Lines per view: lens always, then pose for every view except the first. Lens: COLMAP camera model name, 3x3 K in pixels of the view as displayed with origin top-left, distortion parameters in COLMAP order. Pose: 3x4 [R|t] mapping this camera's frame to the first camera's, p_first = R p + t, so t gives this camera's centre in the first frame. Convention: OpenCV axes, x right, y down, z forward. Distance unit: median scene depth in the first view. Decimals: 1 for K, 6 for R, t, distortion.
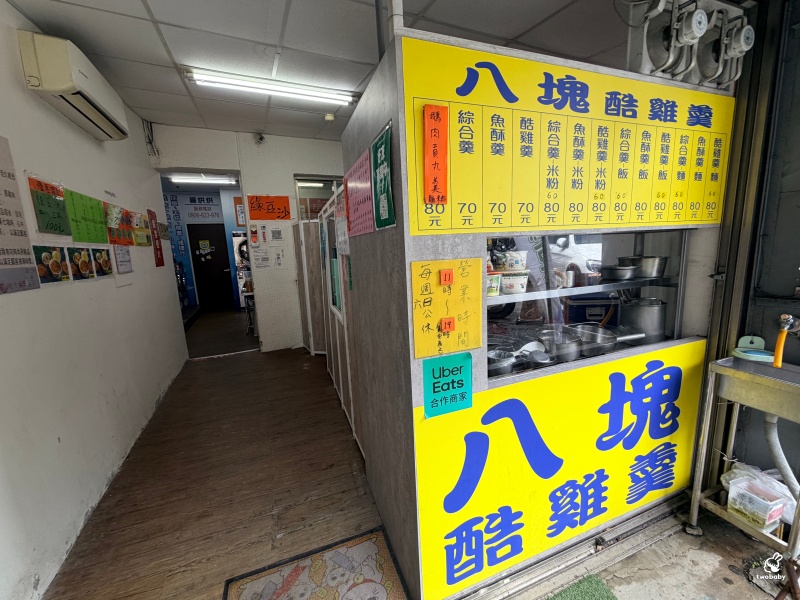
lens RADIAL K [[322.3, 0, 400.0], [0, 322.3, 300.0], [0, 0, 1]] dist [-0.000439, -0.000126]
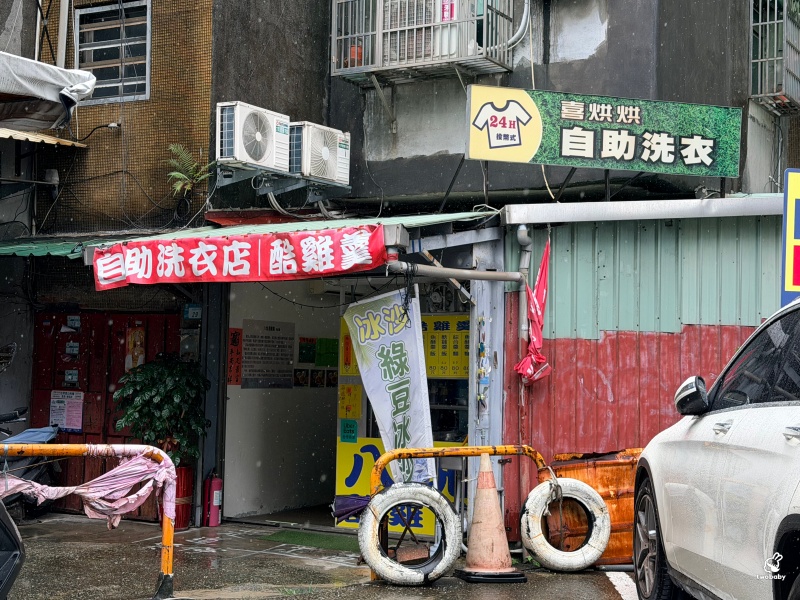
lens RADIAL K [[1448.5, 0, 400.0], [0, 1448.5, 300.0], [0, 0, 1]] dist [-0.005526, -0.003019]
pose [[0.566898, 0.016657, -0.823620, 8.251935], [-0.181580, 0.977732, -0.105208, 0.311686], [0.803527, 0.209195, 0.557299, -4.481176]]
